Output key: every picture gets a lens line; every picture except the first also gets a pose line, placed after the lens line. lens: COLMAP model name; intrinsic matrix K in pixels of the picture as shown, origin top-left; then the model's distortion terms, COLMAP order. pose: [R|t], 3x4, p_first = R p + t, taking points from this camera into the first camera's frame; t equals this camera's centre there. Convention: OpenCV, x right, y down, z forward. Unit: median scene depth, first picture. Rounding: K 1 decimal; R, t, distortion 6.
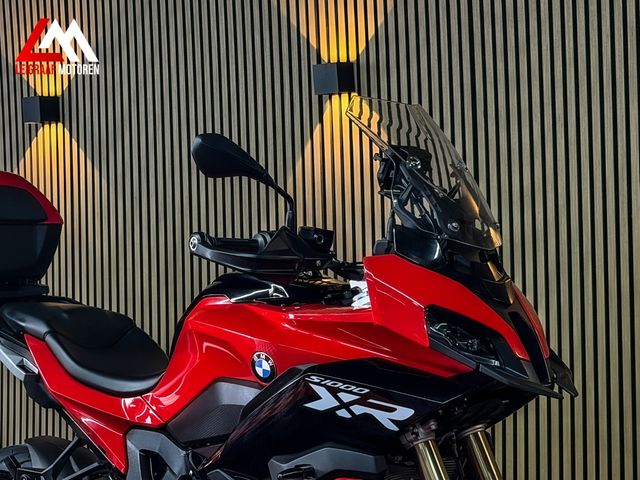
lens RADIAL K [[1416.9, 0, 318.5], [0, 1416.9, 248.9], [0, 0, 1]] dist [0.092467, 0.207257]
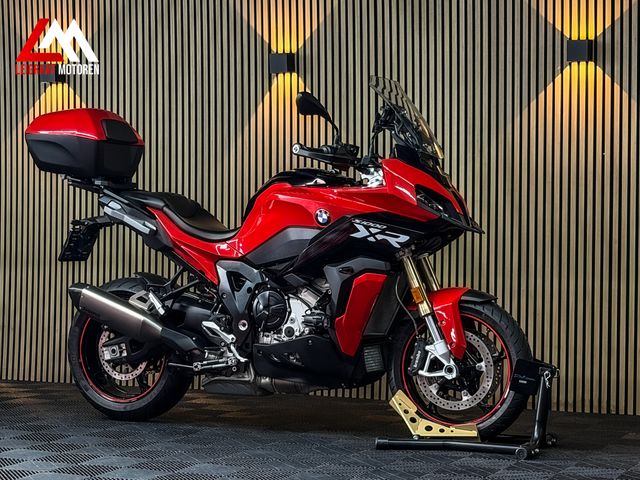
lens RADIAL K [[1416.9, 0, 318.5], [0, 1416.9, 248.9], [0, 0, 1]] dist [0.092467, 0.207257]
pose [[0.976024, 0.022786, 0.216465, -0.442226], [-0.025291, 0.999641, 0.008813, 0.106706], [-0.216187, -0.014077, 0.976251, -0.822493]]
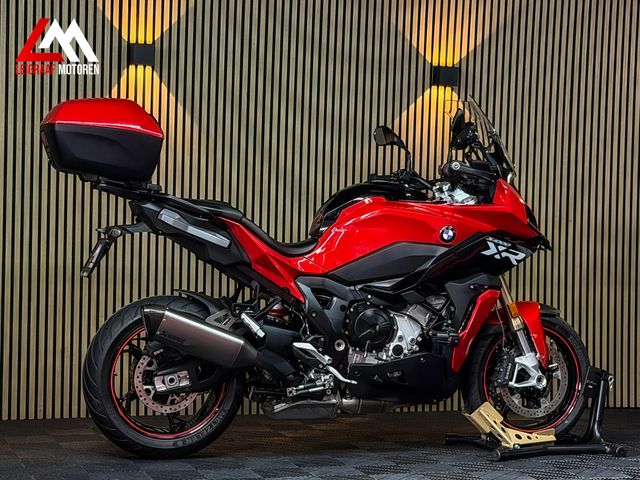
lens RADIAL K [[1416.9, 0, 318.5], [0, 1416.9, 248.9], [0, 0, 1]] dist [0.092467, 0.207257]
pose [[0.571906, 0.023474, 0.819983, -1.644411], [-0.036090, 0.999343, -0.003437, 0.113277], [-0.819525, -0.027627, 0.572377, 0.061926]]
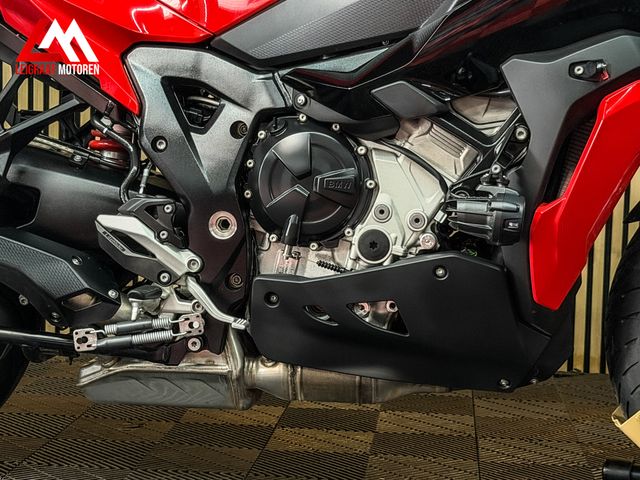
lens RADIAL K [[1416.9, 0, 318.5], [0, 1416.9, 248.9], [0, 0, 1]] dist [0.092467, 0.207257]
pose [[0.848831, -0.010452, 0.528560, -0.453378], [-0.044050, 0.994930, 0.090415, 0.176234], [-0.526825, -0.100030, 0.844067, 0.465953]]
